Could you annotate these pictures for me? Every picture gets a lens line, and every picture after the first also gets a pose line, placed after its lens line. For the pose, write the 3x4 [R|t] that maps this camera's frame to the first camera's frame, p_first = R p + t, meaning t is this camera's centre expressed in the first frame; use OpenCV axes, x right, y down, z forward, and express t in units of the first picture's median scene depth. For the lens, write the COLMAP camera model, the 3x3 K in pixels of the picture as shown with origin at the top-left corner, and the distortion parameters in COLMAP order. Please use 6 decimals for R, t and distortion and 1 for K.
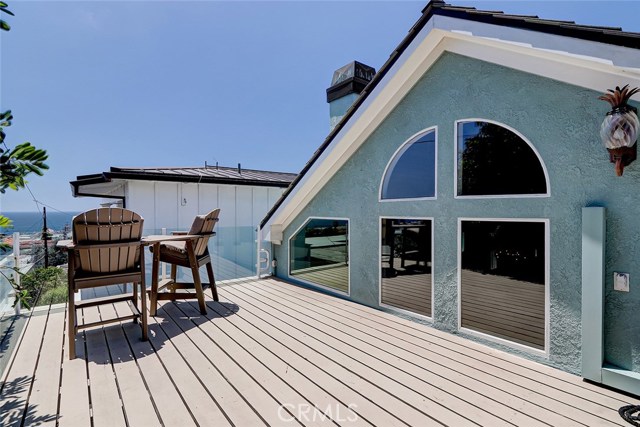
lens RADIAL K [[302.2, 0, 316.4], [0, 302.2, 212.7], [0, 0, 1]] dist [0.002506, -0.000827]
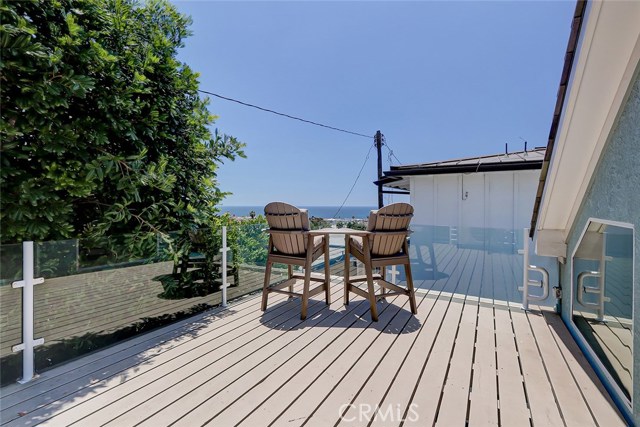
lens RADIAL K [[302.2, 0, 317.2], [0, 302.2, 209.3], [0, 0, 1]] dist [0.002506, -0.000827]
pose [[0.358270, 0.017068, -0.933462, 0.372115], [-0.014570, 0.999813, 0.012689, -0.002676], [0.933504, 0.009054, 0.358452, 0.480788]]
